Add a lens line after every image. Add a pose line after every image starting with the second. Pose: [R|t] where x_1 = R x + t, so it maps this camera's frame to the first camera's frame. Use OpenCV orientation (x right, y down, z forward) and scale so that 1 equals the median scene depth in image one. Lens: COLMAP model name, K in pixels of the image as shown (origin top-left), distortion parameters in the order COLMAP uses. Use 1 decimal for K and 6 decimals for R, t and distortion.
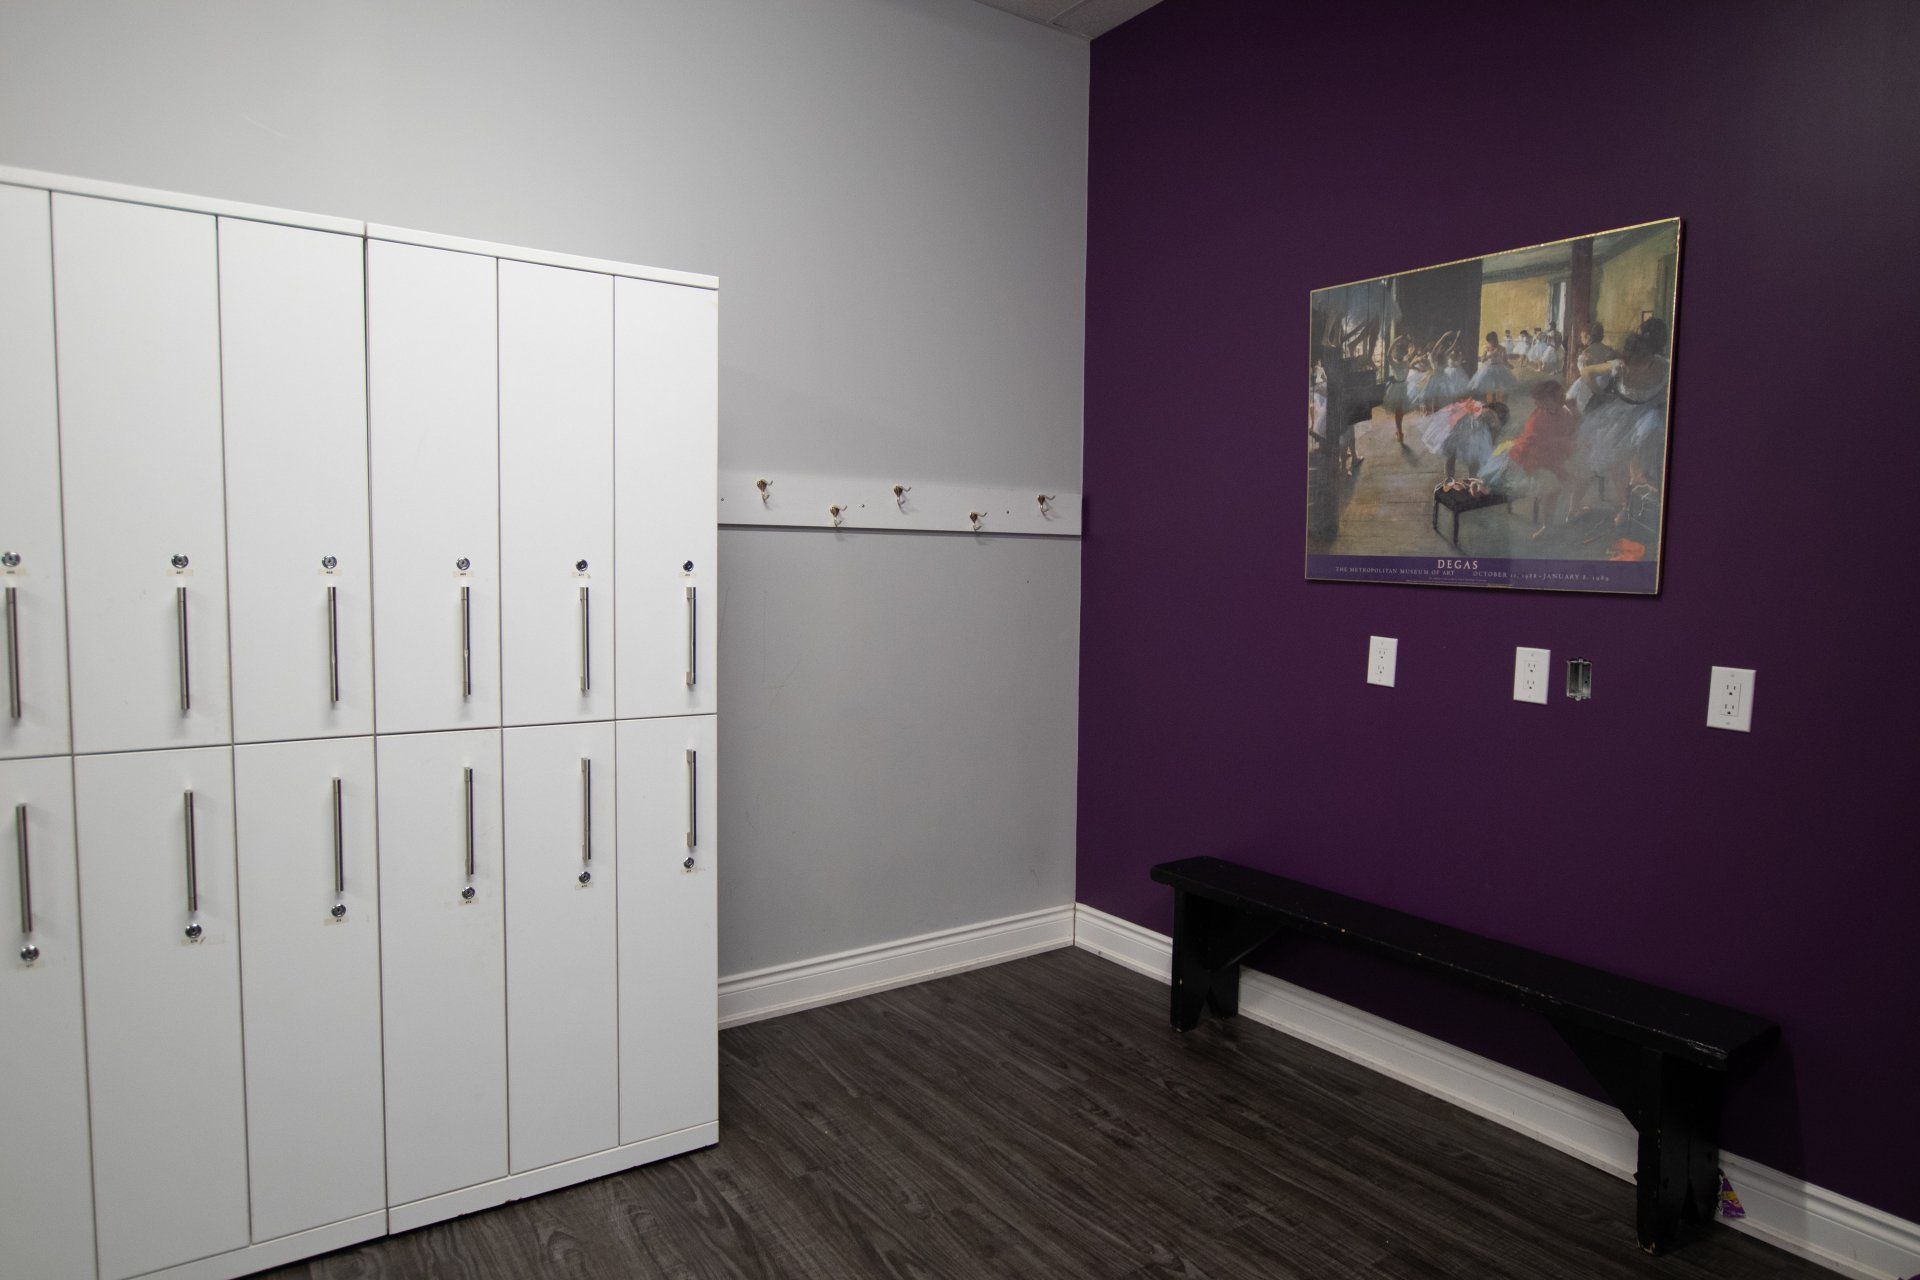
lens RADIAL K [[1157.5, 0, 1002.1], [0, 1157.5, 631.9], [0, 0, 1]] dist [-0.008146, 0.002590]
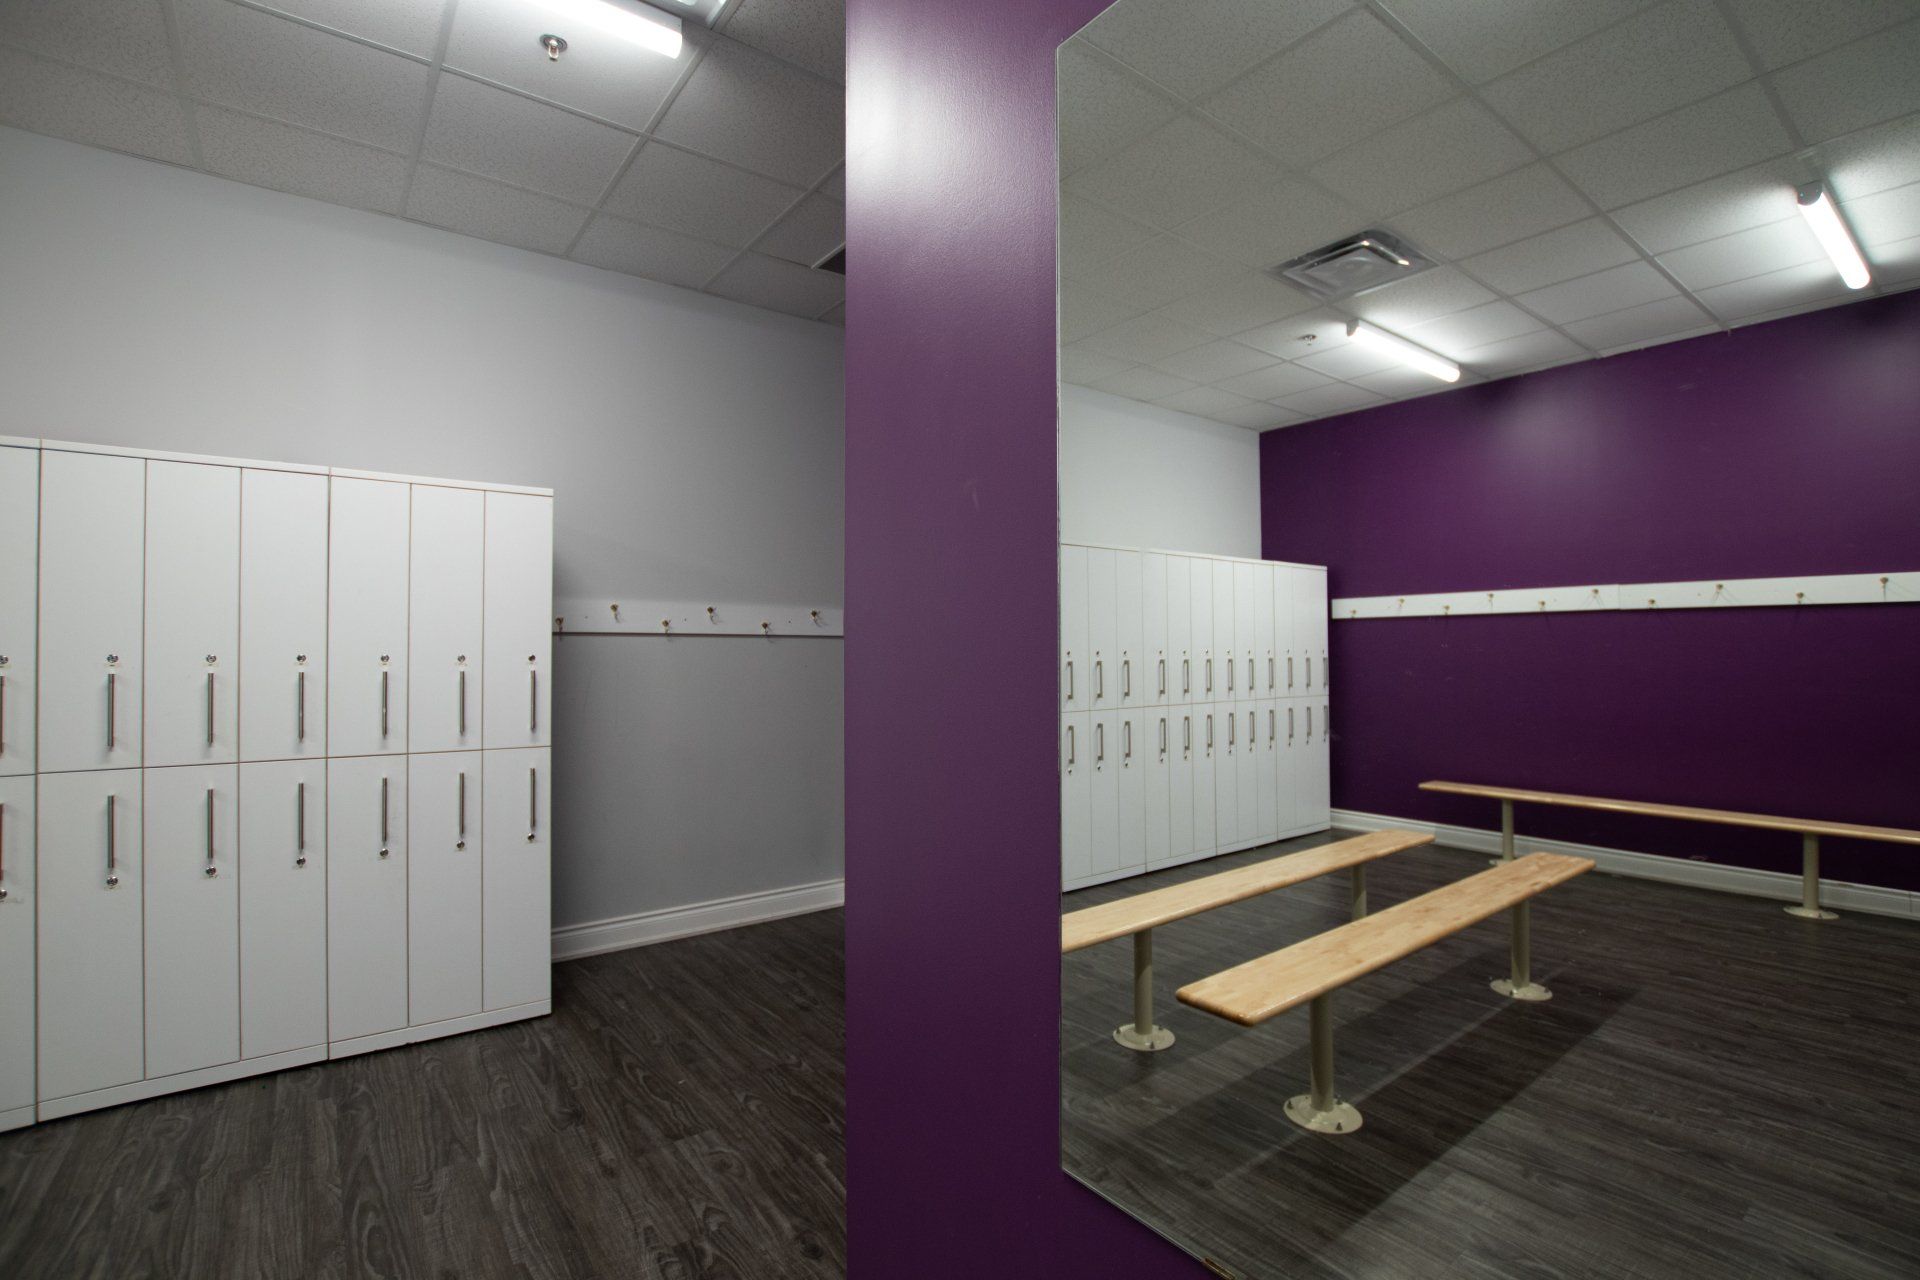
lens RADIAL K [[898.3, 0, 1009.7], [0, 898.3, 636.5], [0, 0, 1]] dist [-0.028884, 0.002807]
pose [[0.998897, -0.016521, 0.043954, 0.373856], [0.020131, 0.996347, -0.082986, 0.034197], [-0.042423, 0.083779, 0.995581, -0.329657]]
